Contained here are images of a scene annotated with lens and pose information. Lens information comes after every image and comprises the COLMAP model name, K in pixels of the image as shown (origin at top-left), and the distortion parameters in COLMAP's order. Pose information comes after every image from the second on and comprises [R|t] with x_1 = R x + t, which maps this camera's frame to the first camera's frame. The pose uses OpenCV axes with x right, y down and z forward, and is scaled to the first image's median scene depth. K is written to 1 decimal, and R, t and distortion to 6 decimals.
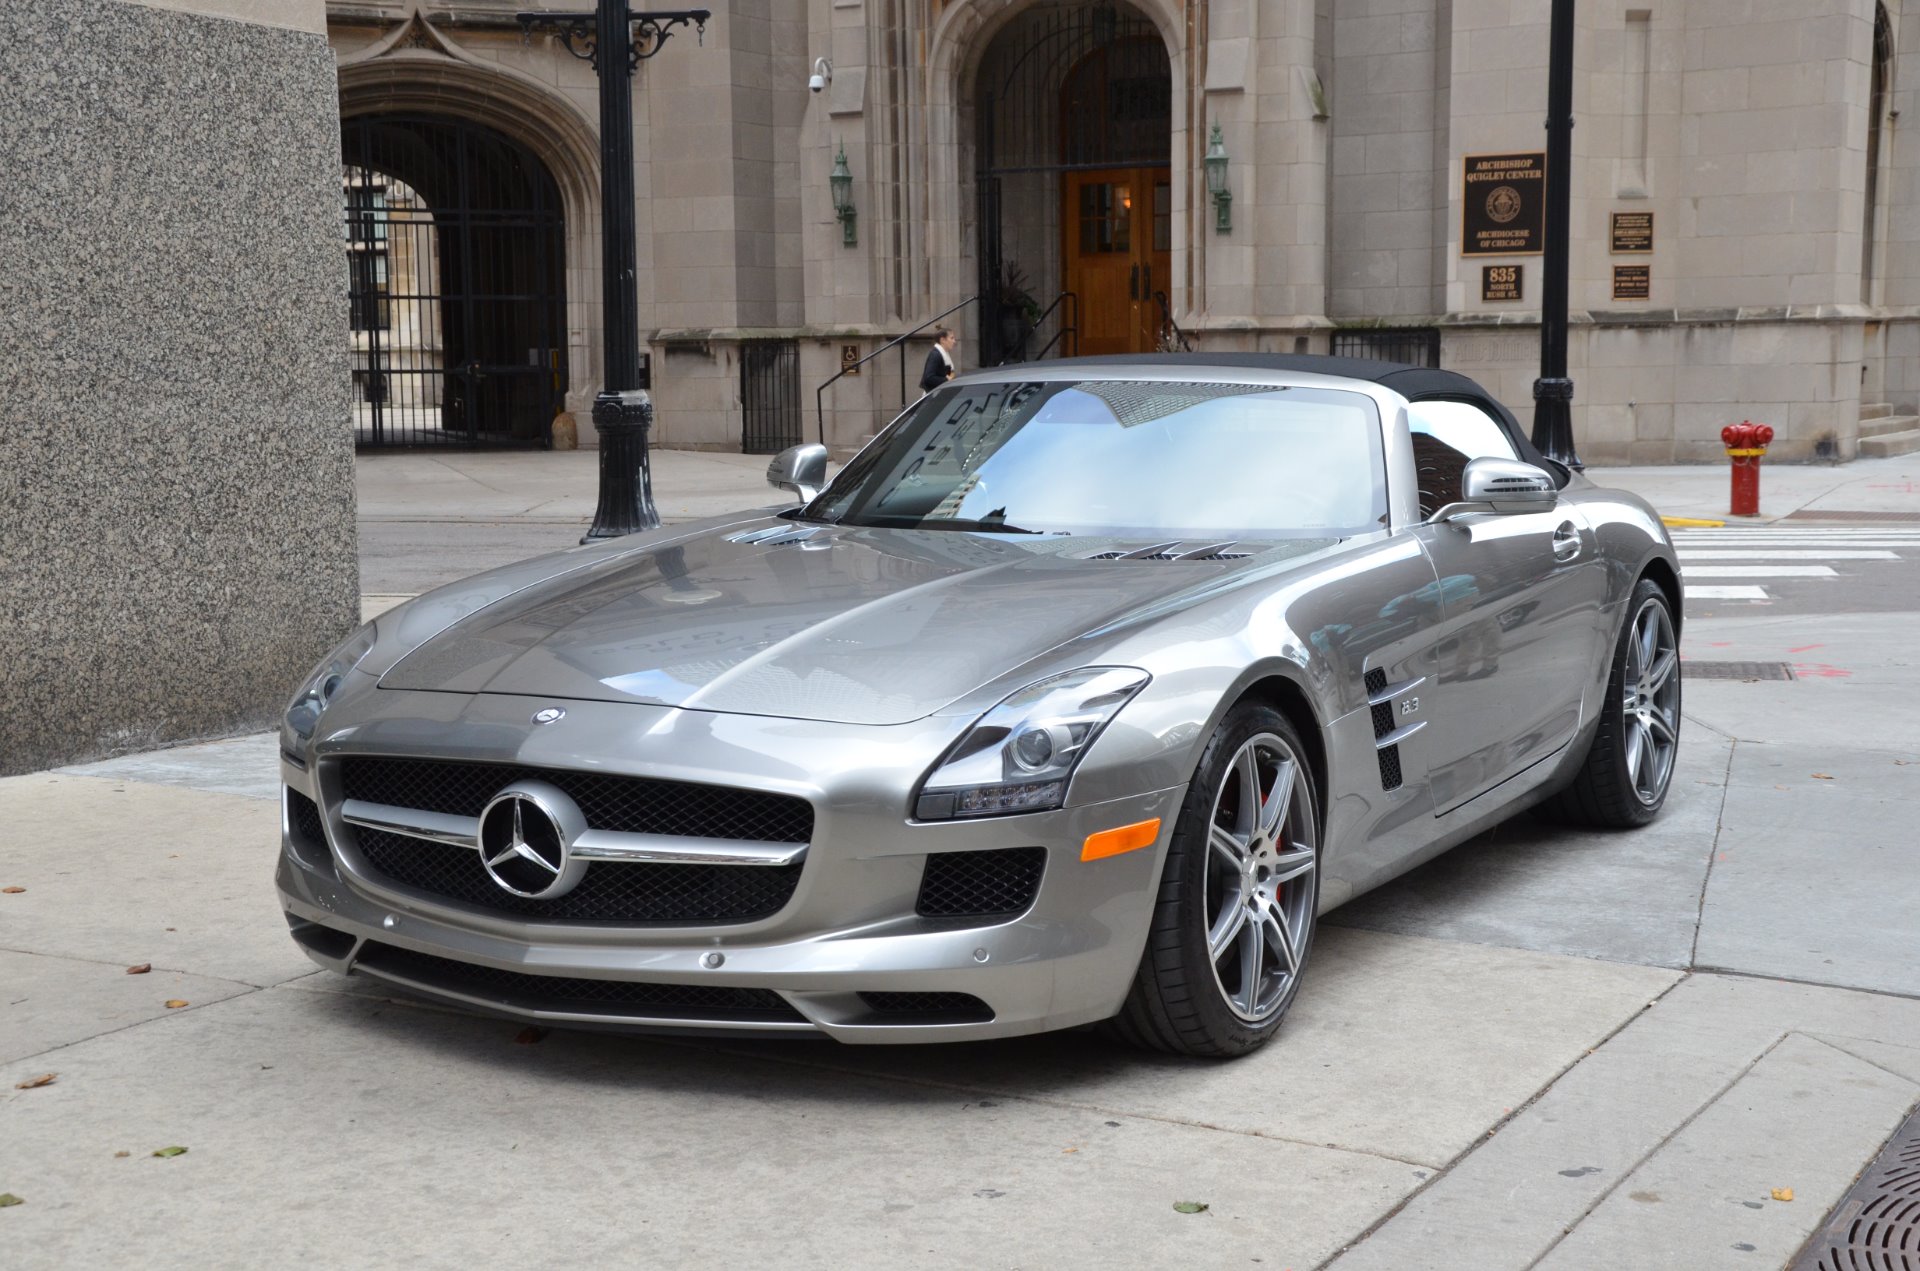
lens RADIAL K [[2712.3, 0, 960.0], [0, 2712.3, 635.5], [0, 0, 1]] dist [0.045545, 0.785835]
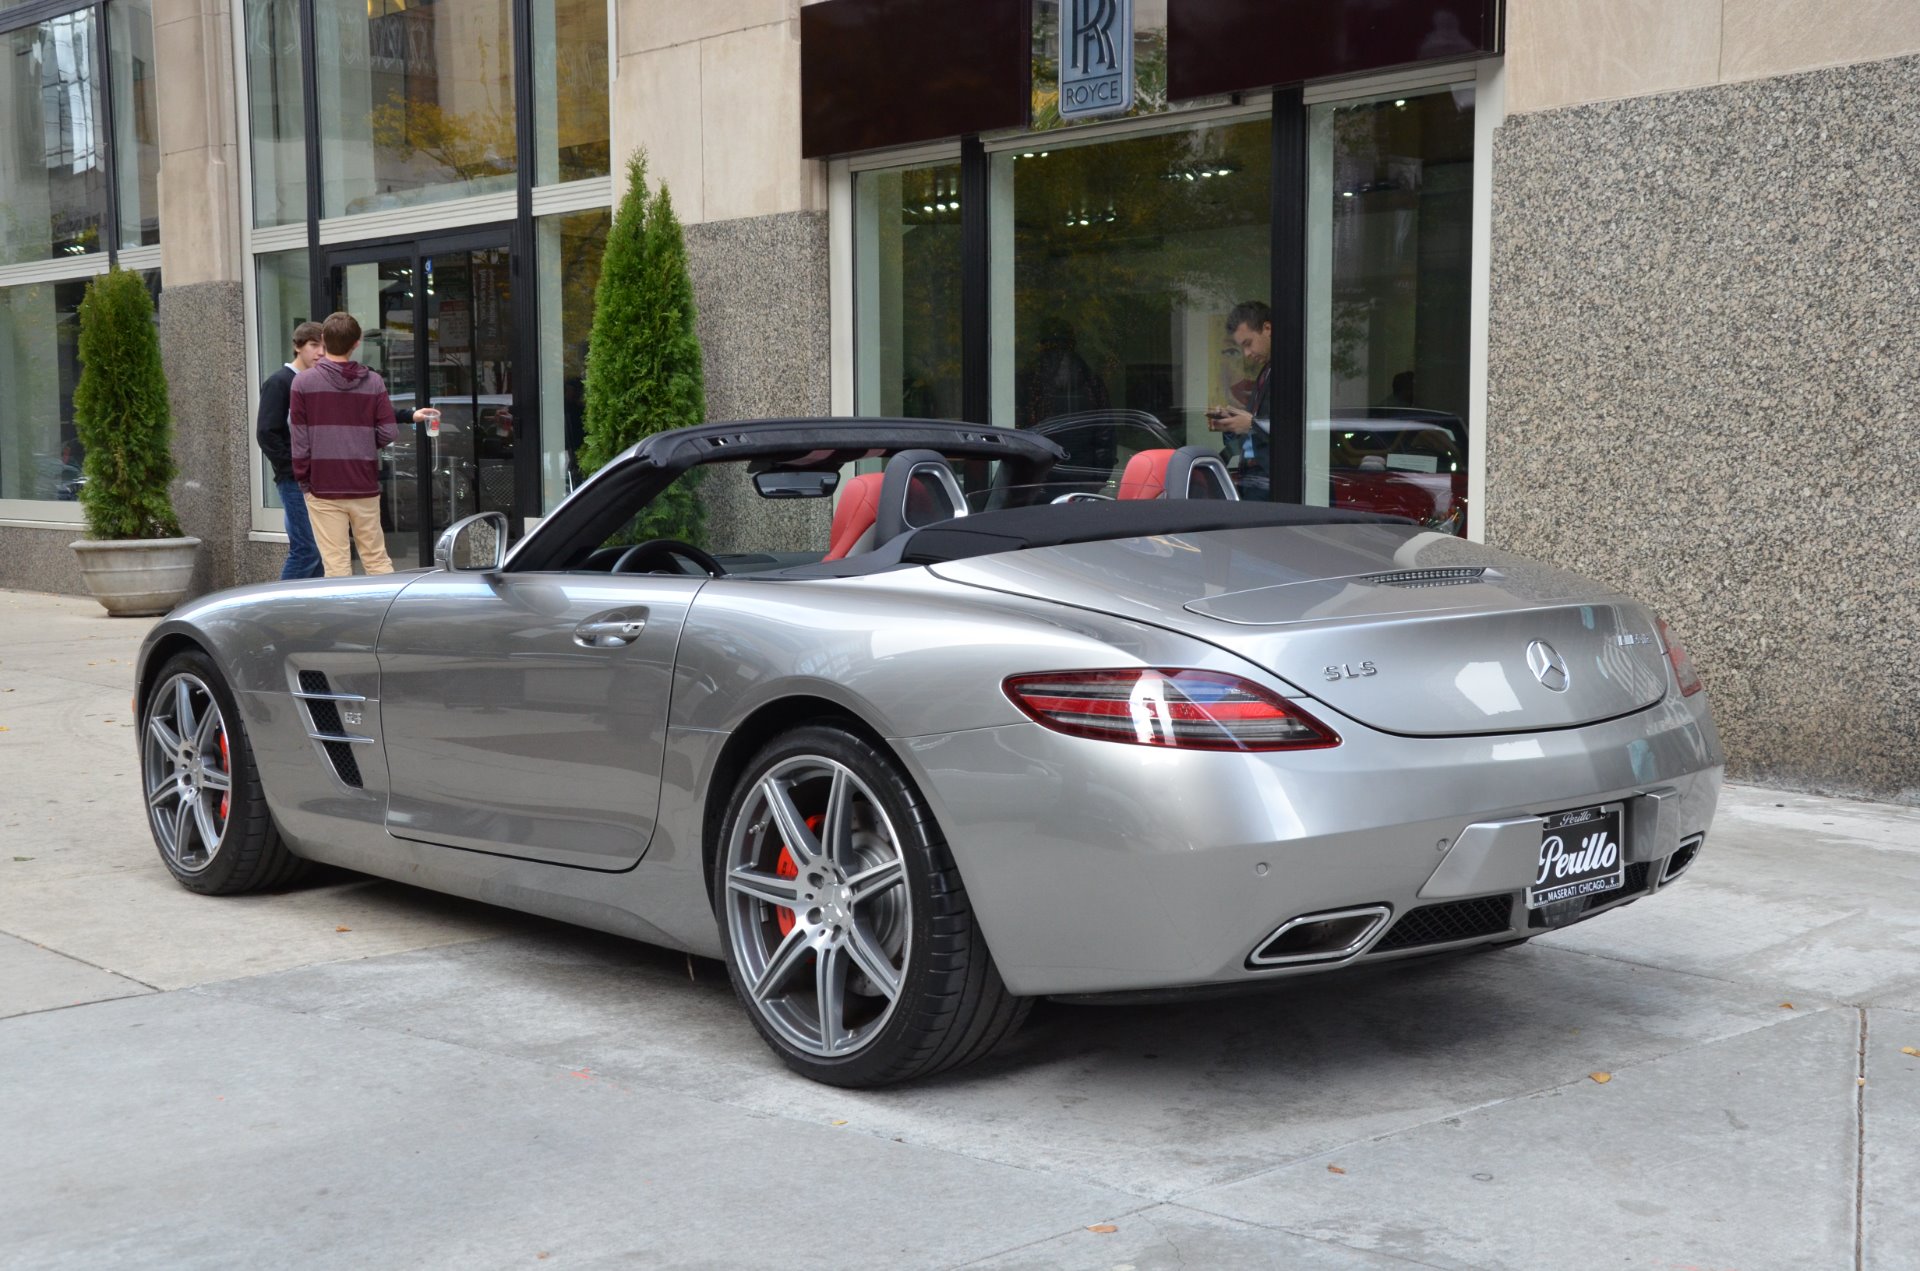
lens RADIAL K [[2404.0, 0, 990.5], [0, 2404.0, 638.0], [0, 0, 1]] dist [0.013759, 0.502430]
pose [[-0.329696, 0.082526, -0.940473, 0.684780], [-0.088133, 0.989132, 0.117692, -0.100503], [0.939964, 0.121689, -0.318840, 1.042647]]
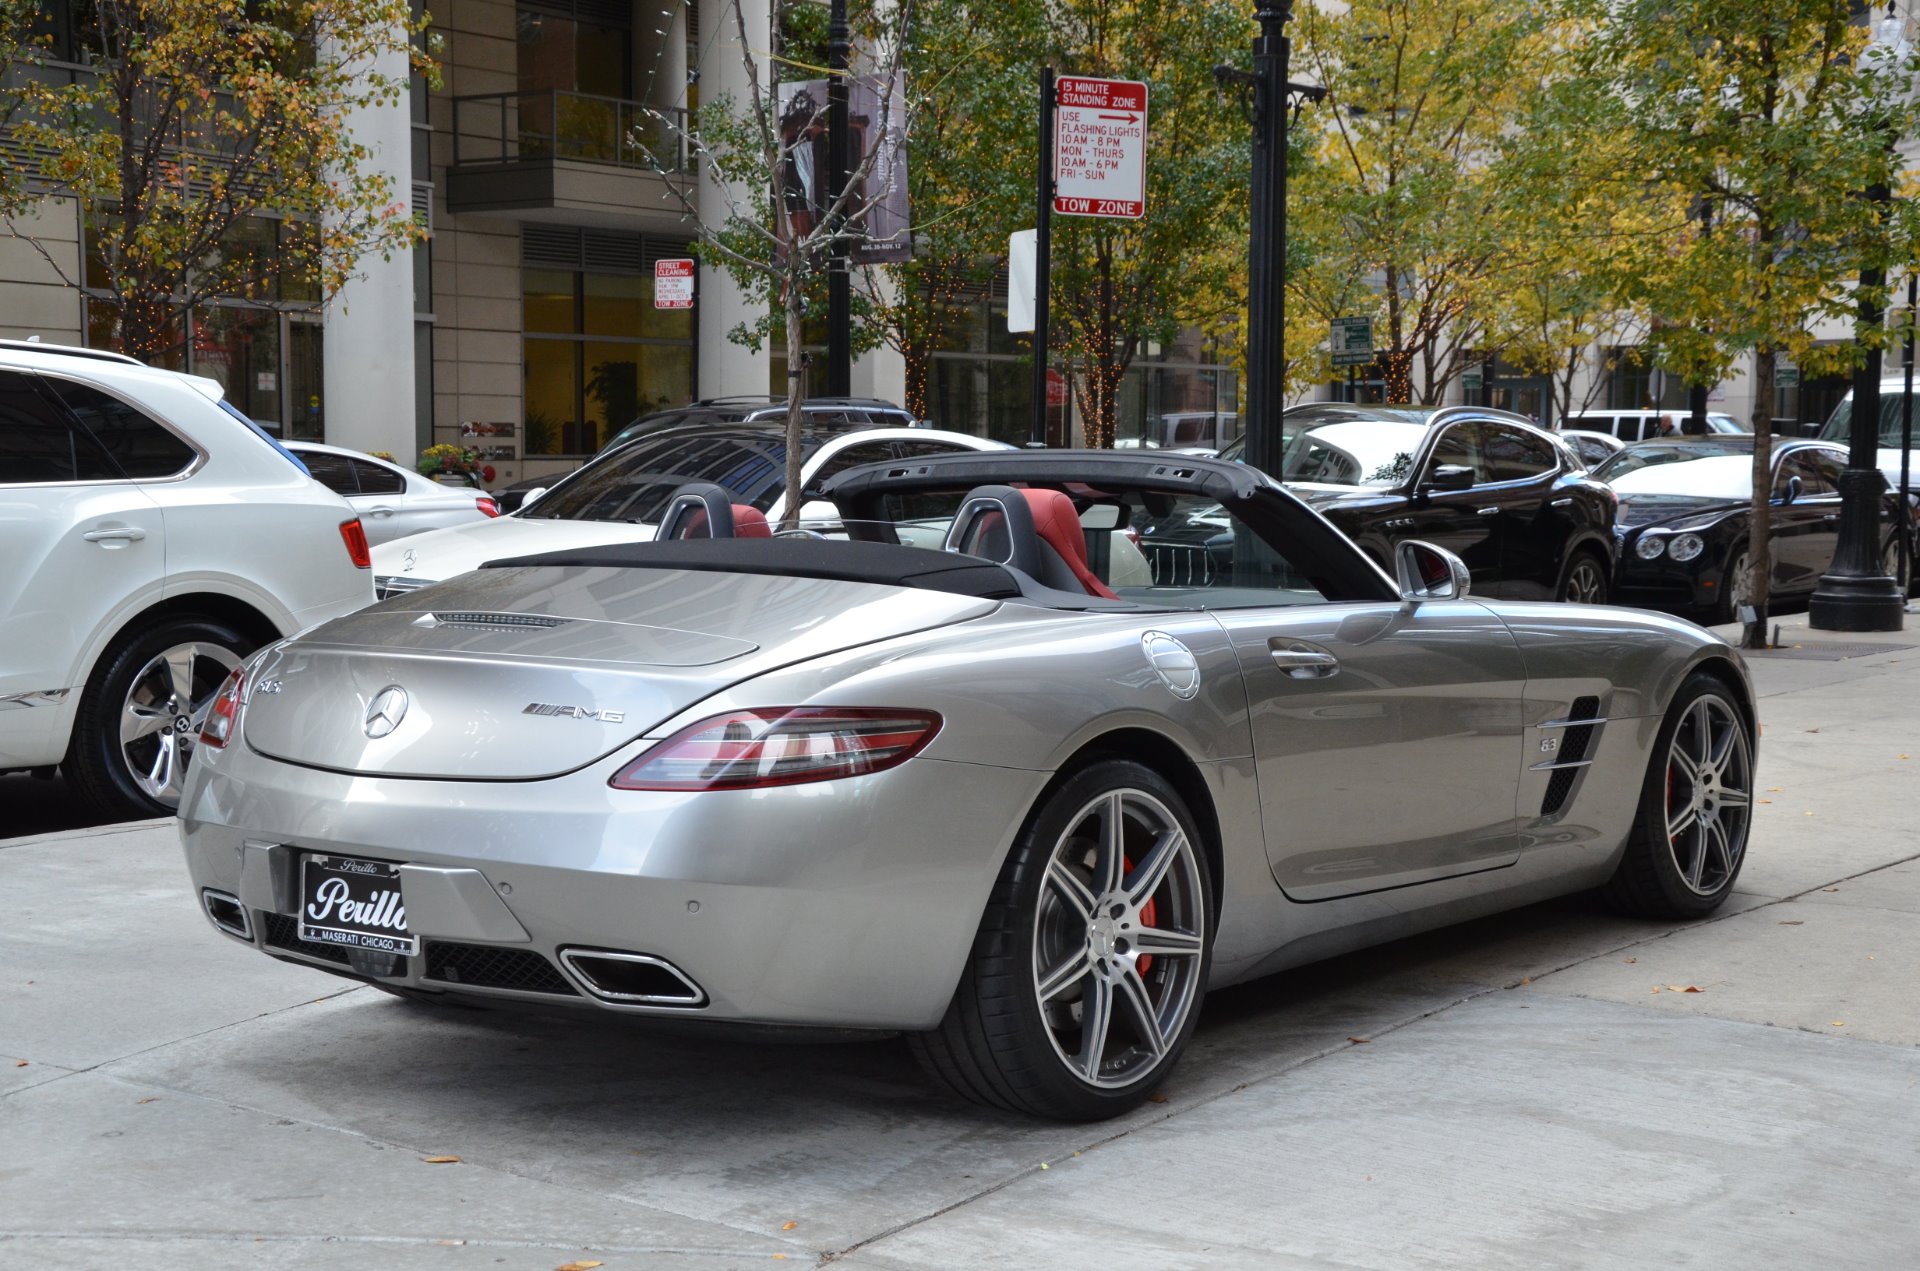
lens RADIAL K [[2712.3, 0, 960.0], [0, 2712.3, 635.5], [0, 0, 1]] dist [0.045545, 0.785835]
pose [[-0.985326, -0.007107, 0.170536, -0.041235], [0.022442, 0.985064, 0.170720, -0.155219], [-0.169202, 0.172042, -0.970449, 1.517381]]
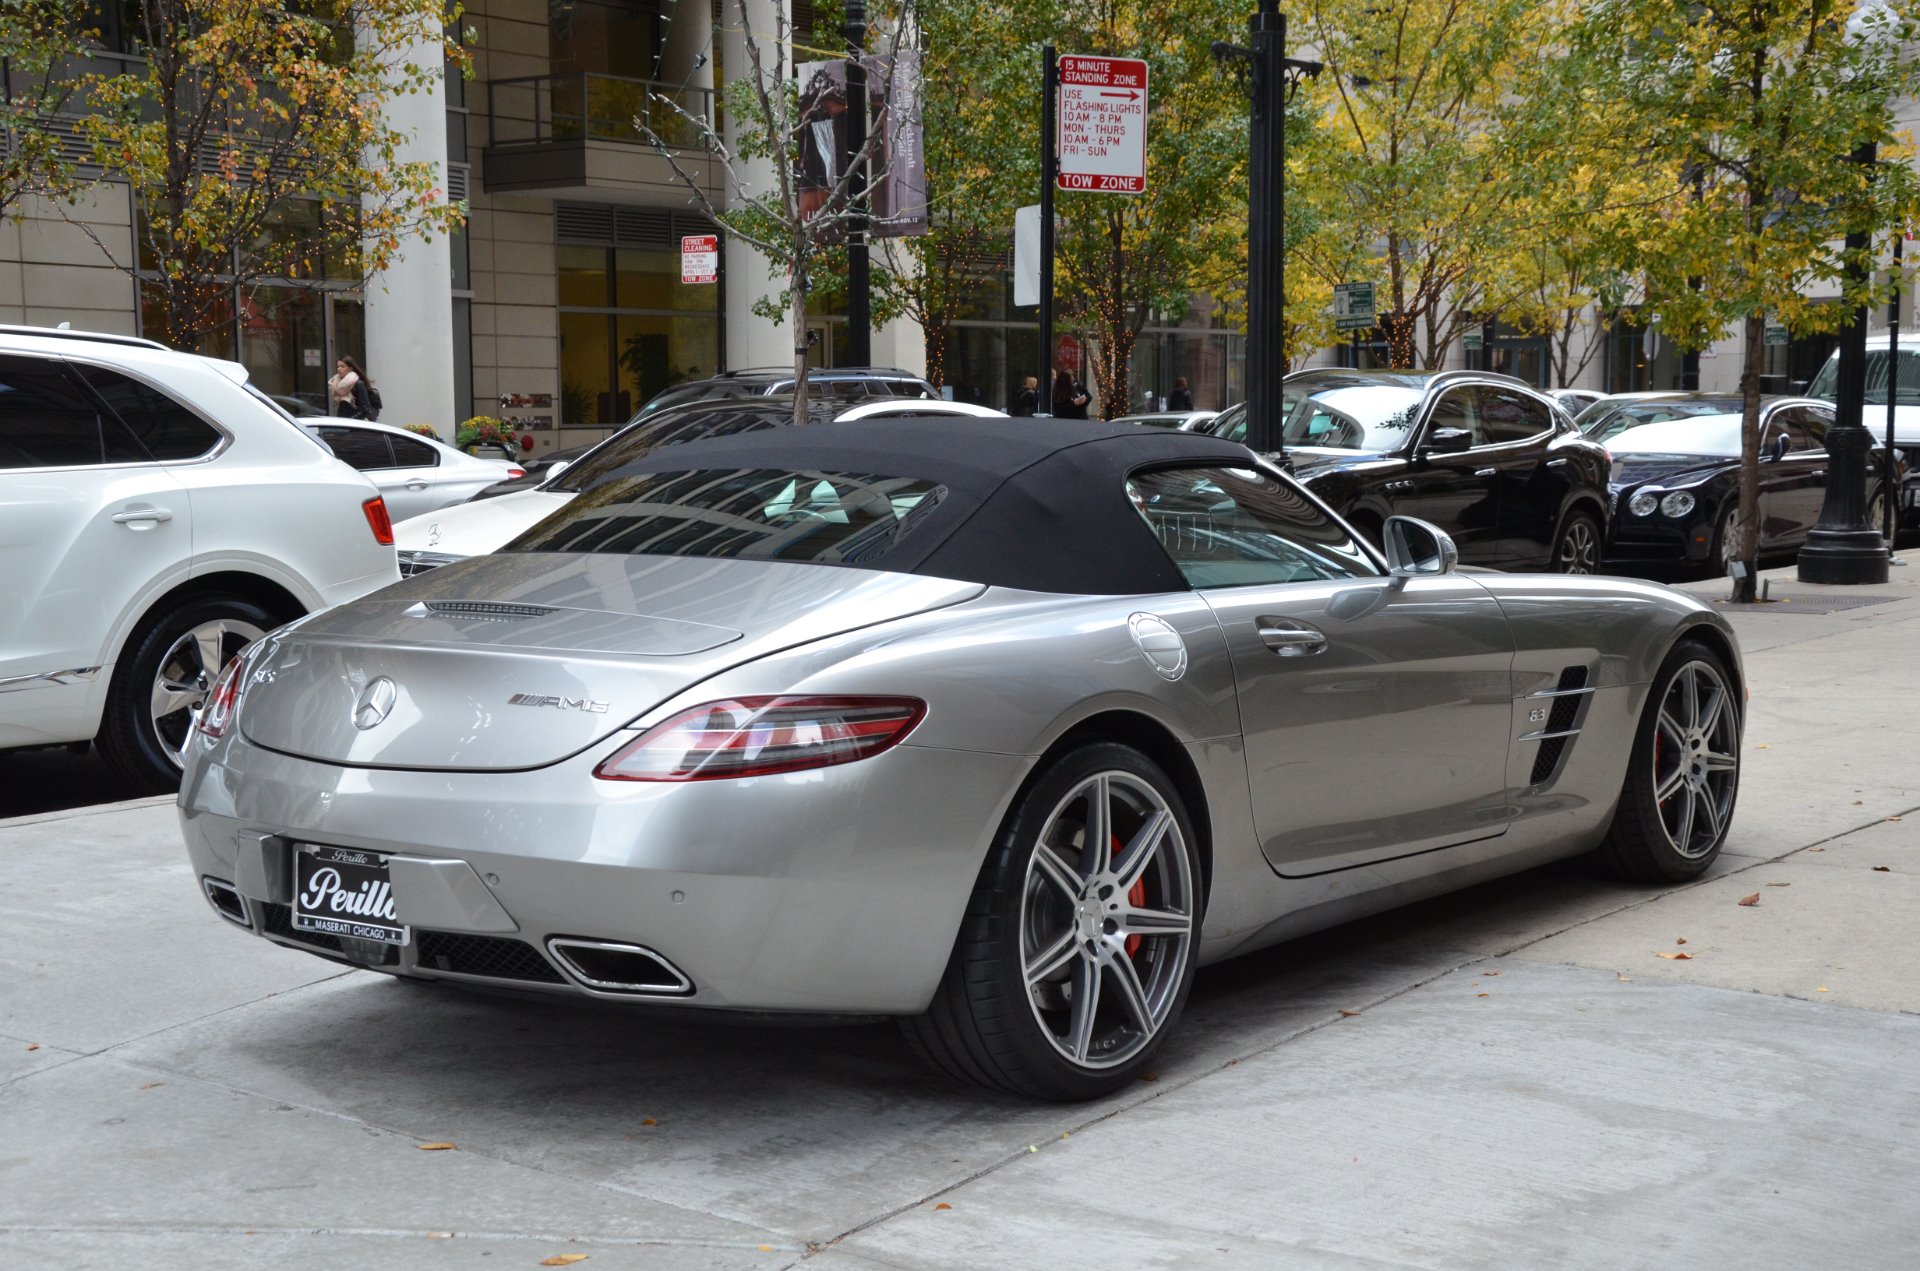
lens RADIAL K [[2596.1, 0, 960.0], [0, 2596.1, 635.5], [0, 0, 1]] dist [0.026229, 0.703572]
pose [[-0.983662, 0.000447, 0.180026, -0.045664], [0.034735, 0.981678, 0.187353, -0.157264], [-0.176644, 0.190546, -0.965655, 1.492643]]
